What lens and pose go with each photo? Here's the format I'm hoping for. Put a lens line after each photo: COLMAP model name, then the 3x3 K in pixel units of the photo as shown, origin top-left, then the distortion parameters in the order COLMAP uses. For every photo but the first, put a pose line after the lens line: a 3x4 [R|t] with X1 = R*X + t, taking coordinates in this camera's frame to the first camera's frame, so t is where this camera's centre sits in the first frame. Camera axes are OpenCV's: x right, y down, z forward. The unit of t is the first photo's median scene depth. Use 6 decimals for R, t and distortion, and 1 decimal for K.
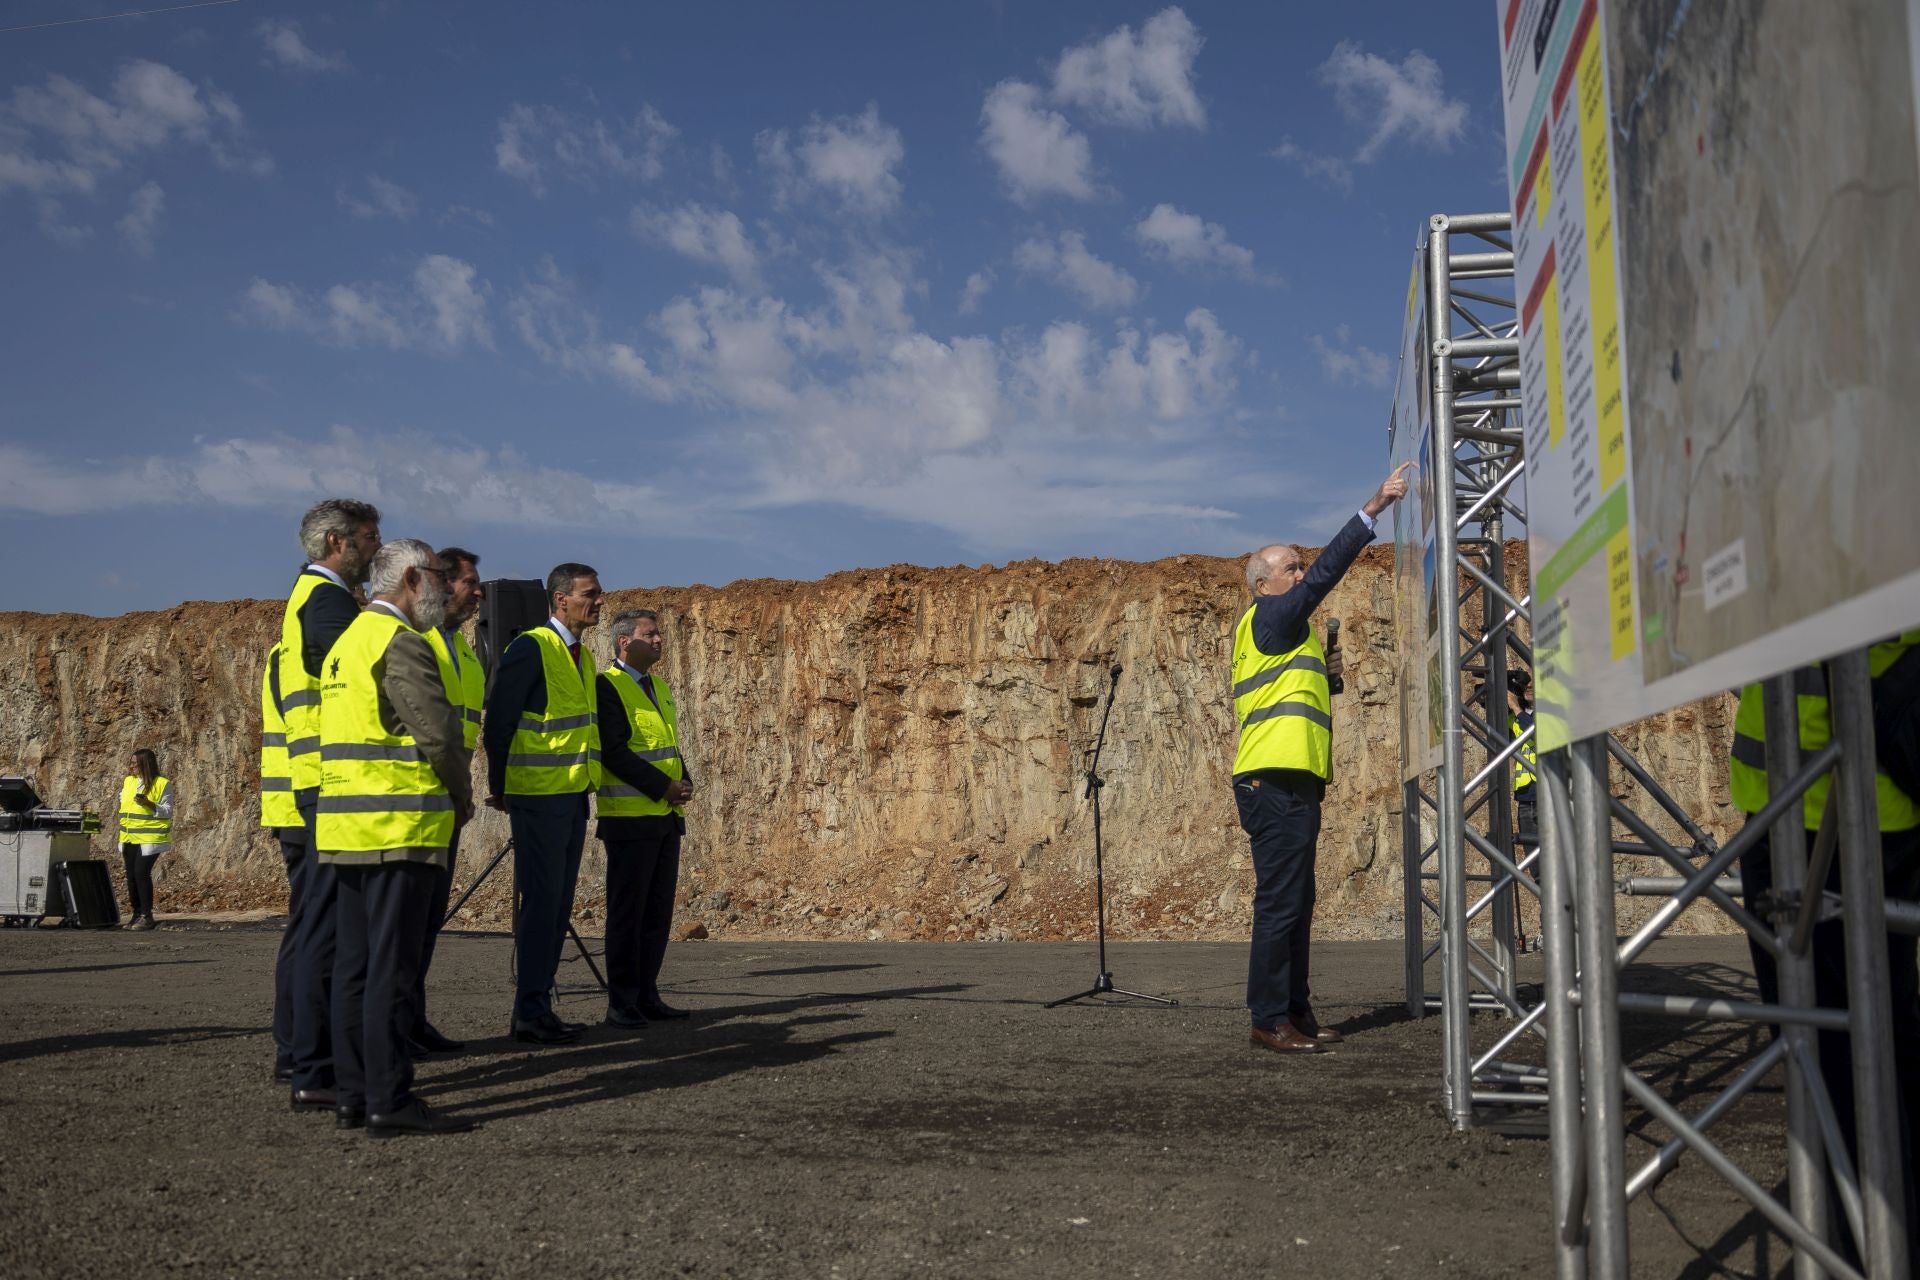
lens RADIAL K [[1726.9, 0, 949.5], [0, 1726.9, 652.9], [0, 0, 1]] dist [-0.027575, 0.017653]
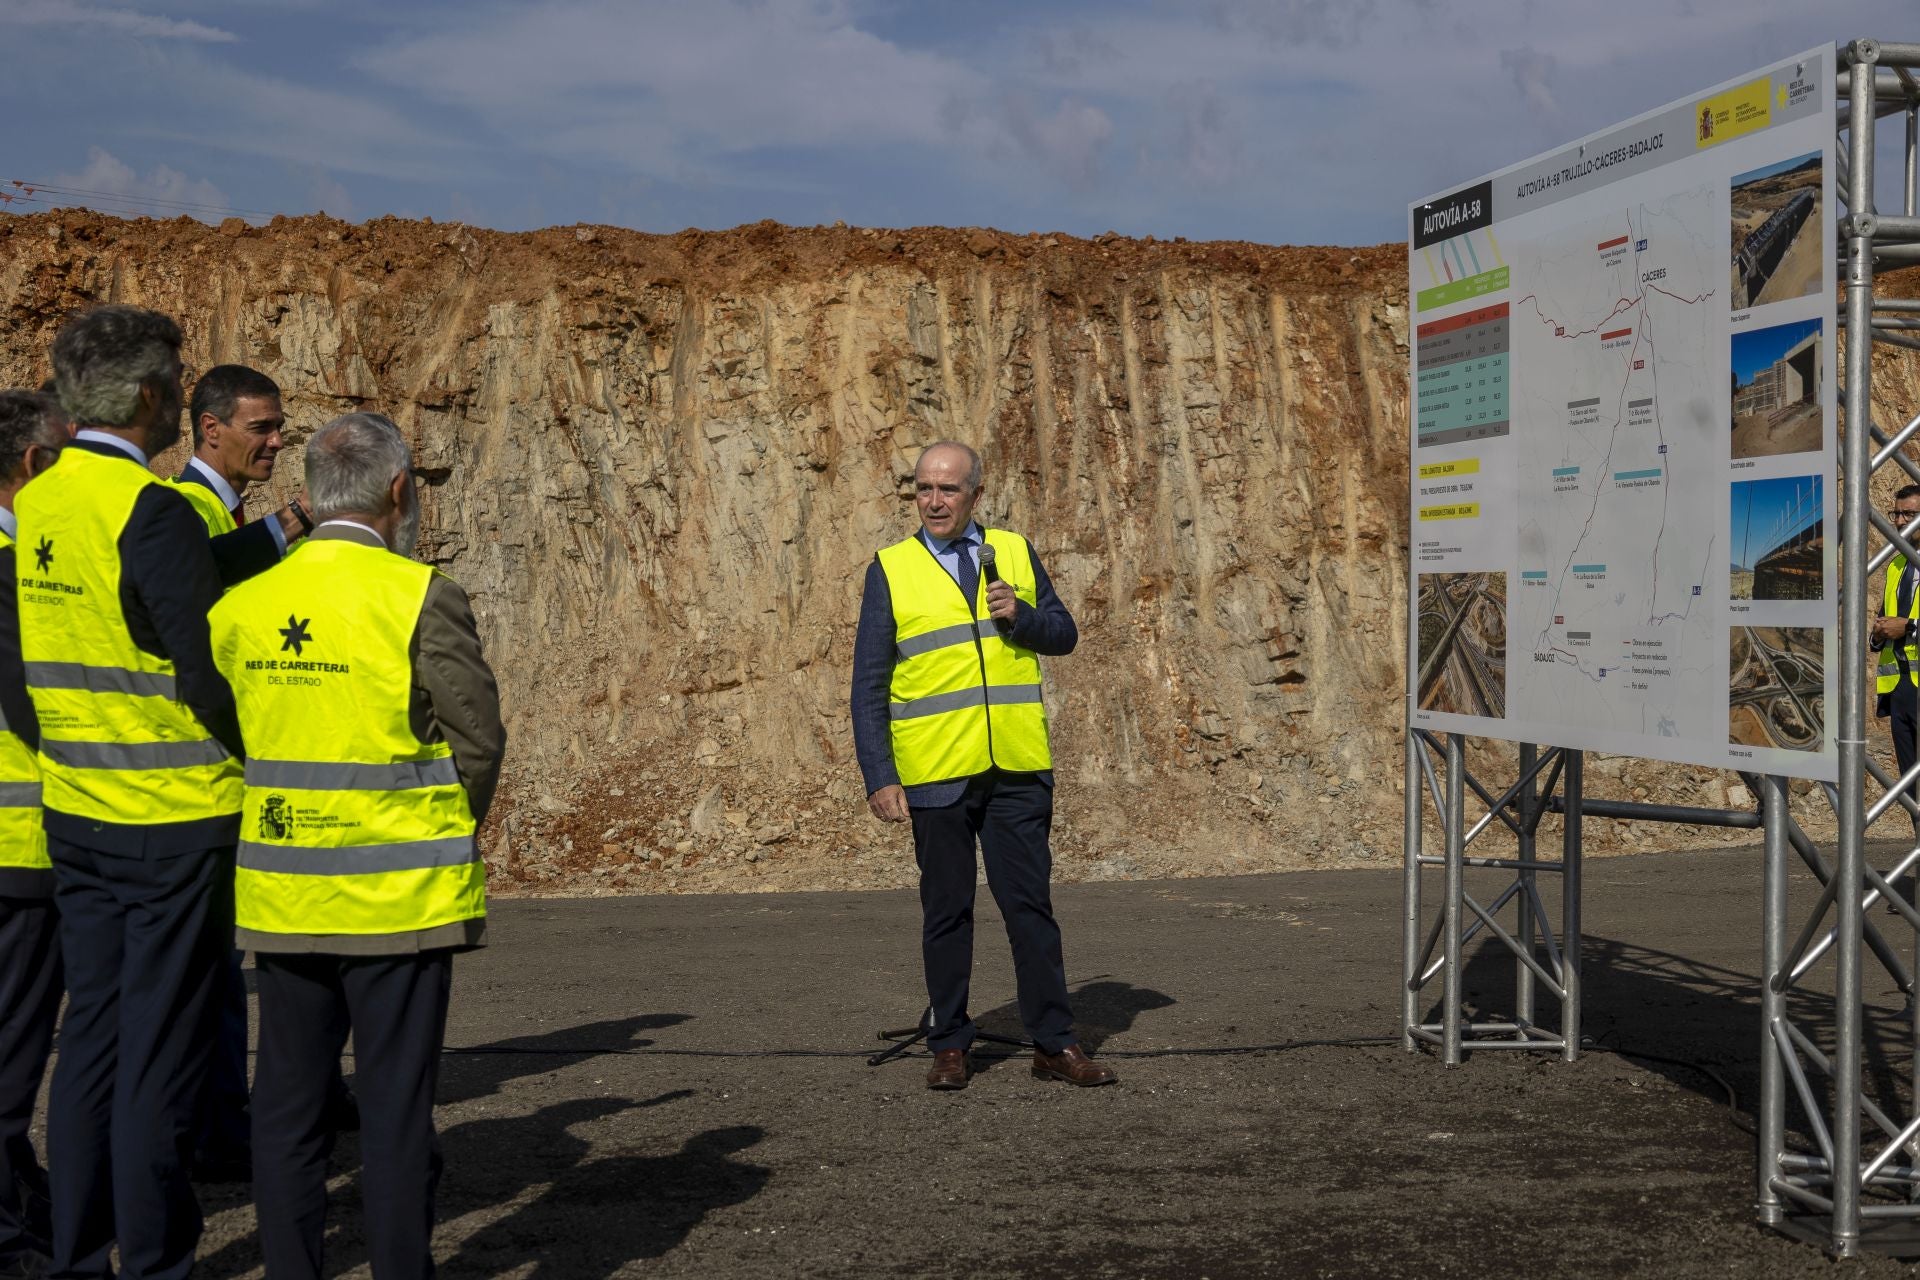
lens RADIAL K [[3077.1, 0, 960.0], [0, 3077.1, 640.0], [0, 0, 1]] dist [0.006764, 0.007312]
pose [[0.923121, 0.005903, 0.384465, -0.150999], [-0.048576, 0.993662, 0.101376, -0.029637], [-0.381429, -0.112258, 0.917556, -0.023659]]
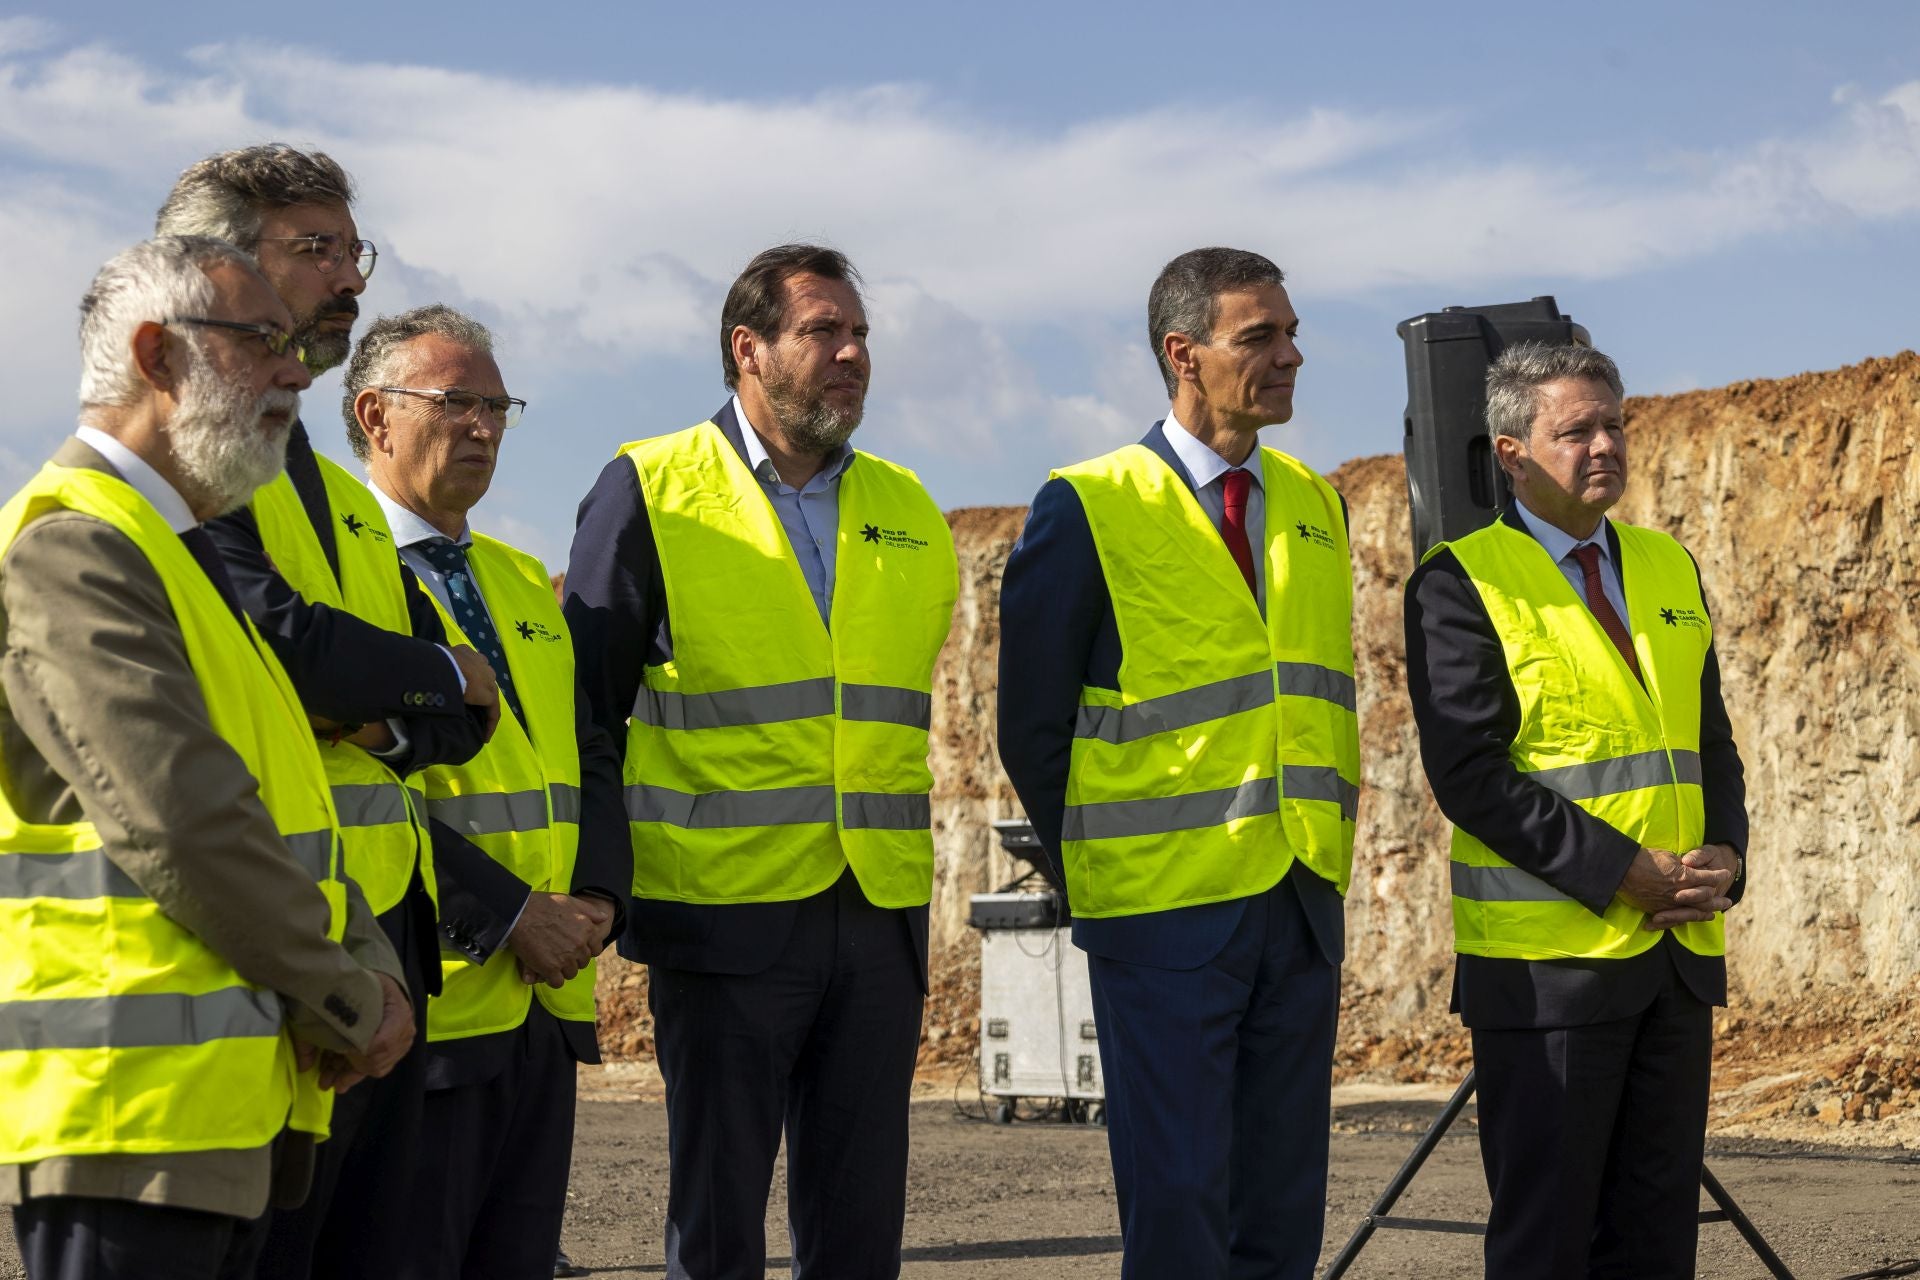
lens RADIAL K [[3585.7, 0, 957.7], [0, 3585.7, 681.1], [0, 0, 1]] dist [0.029472, -0.165686]
pose [[0.787673, -0.060660, -0.613099, 0.068365], [0.094988, 0.995199, 0.023571, 0.004813], [0.608726, -0.076803, 0.789654, 0.144504]]
